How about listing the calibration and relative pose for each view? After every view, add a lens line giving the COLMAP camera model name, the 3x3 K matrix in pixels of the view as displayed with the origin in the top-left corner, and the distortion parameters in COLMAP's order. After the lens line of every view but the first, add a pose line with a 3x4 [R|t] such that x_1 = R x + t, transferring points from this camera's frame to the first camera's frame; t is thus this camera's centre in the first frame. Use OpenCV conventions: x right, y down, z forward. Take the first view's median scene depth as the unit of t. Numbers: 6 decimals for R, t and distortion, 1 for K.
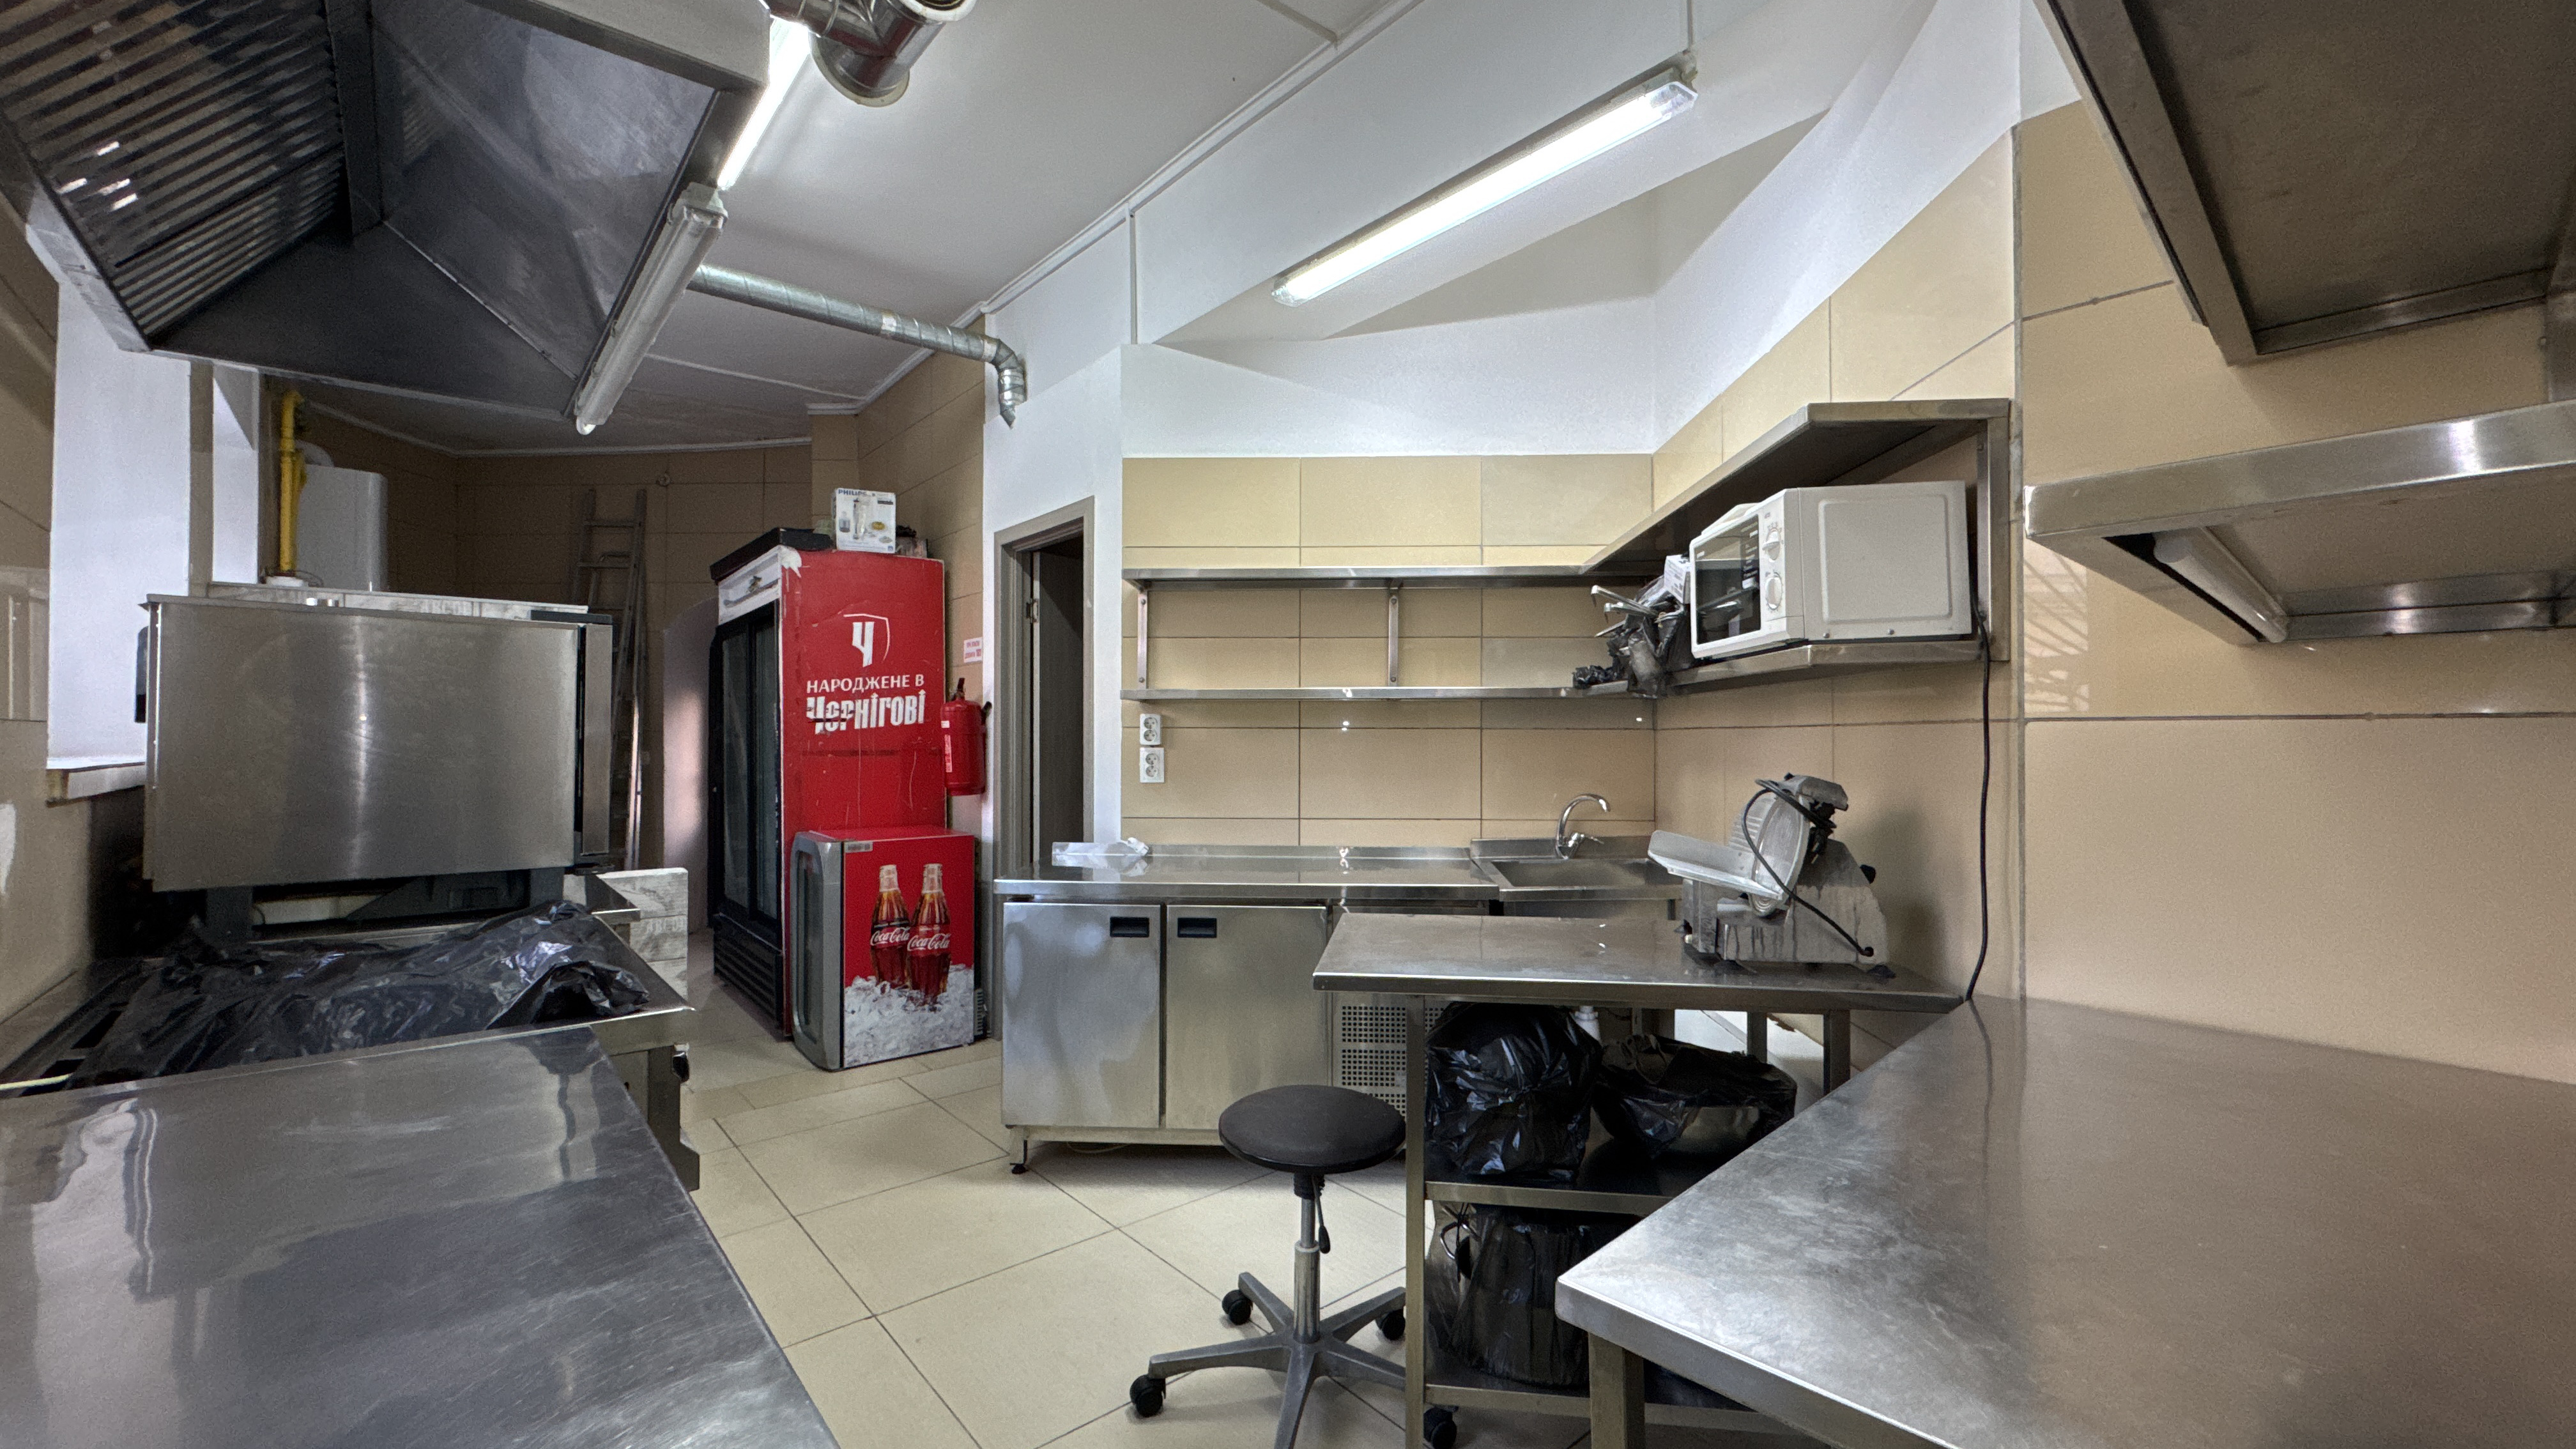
lens RADIAL K [[1023.4, 0, 1291.9], [0, 1023.4, 725.4], [0, 0, 1]] dist [-0.001714, -0.000371]
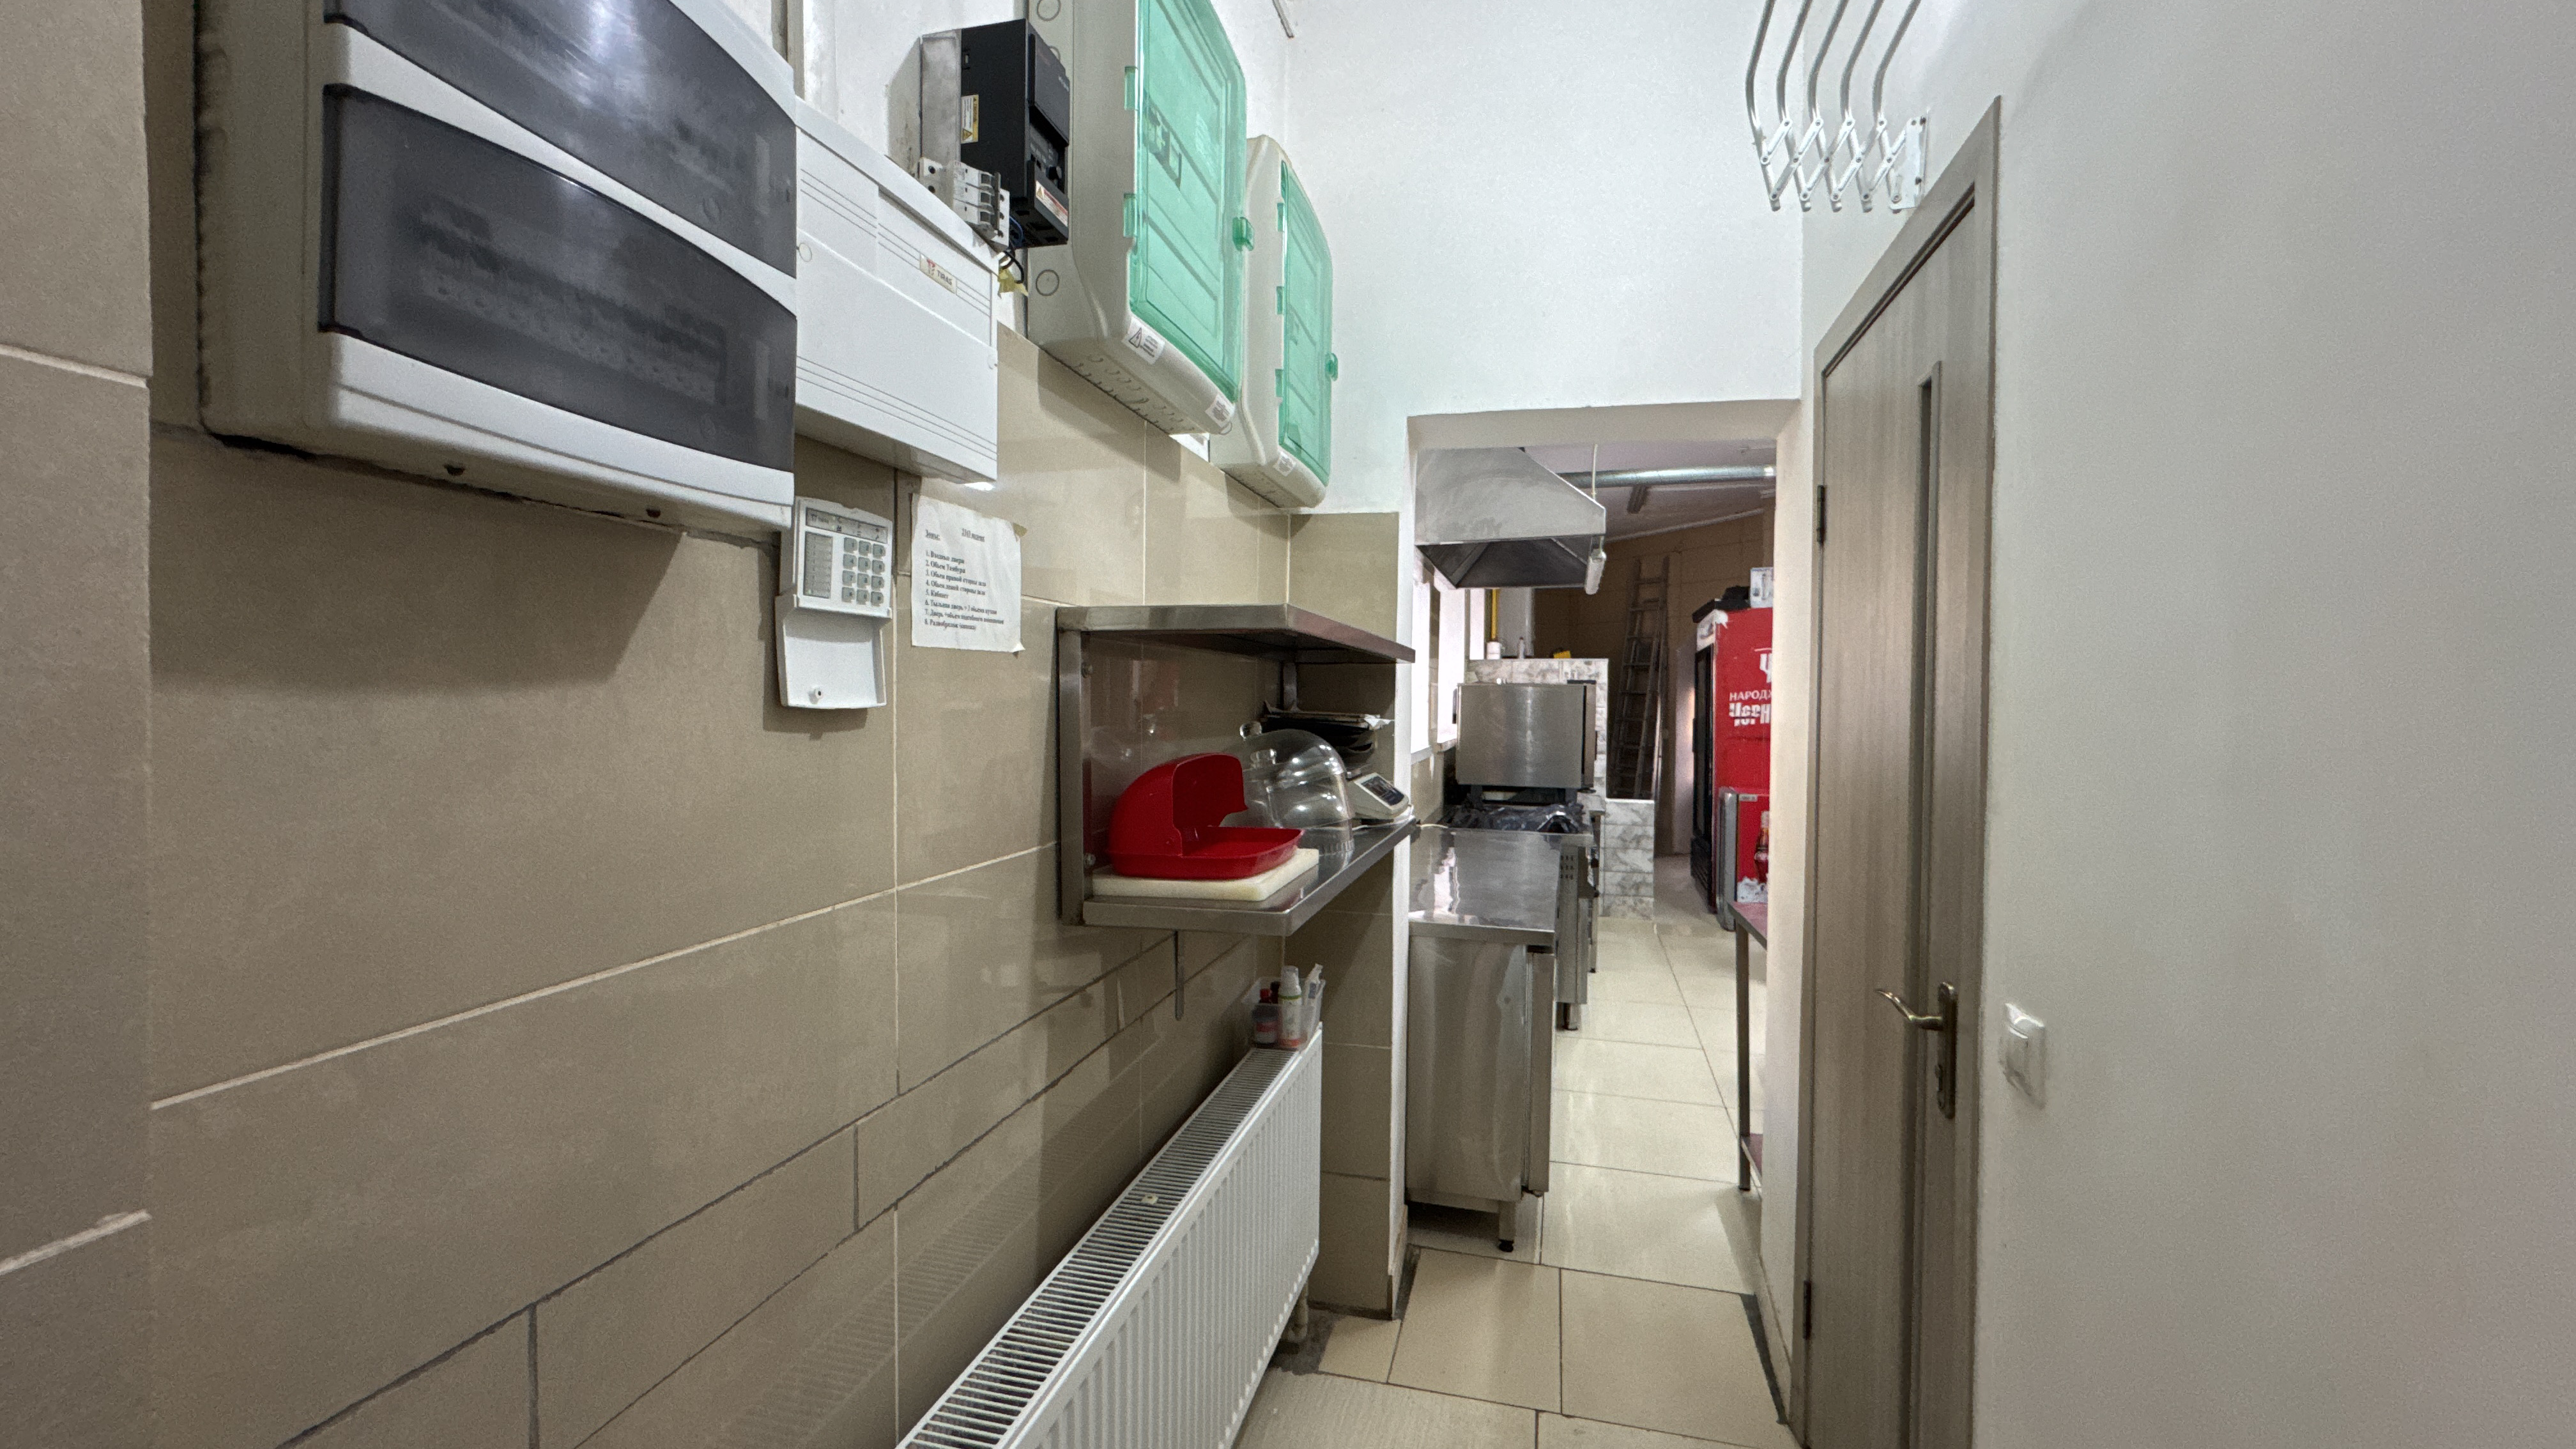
lens RADIAL K [[1023.4, 0, 1291.9], [0, 1023.4, 725.4], [0, 0, 1]] dist [-0.001714, -0.000371]
pose [[0.560784, 0.029228, -0.827446, 0.468298], [-0.001368, 0.999408, 0.034375, -0.047103], [0.827961, -0.018145, 0.560492, -0.466638]]
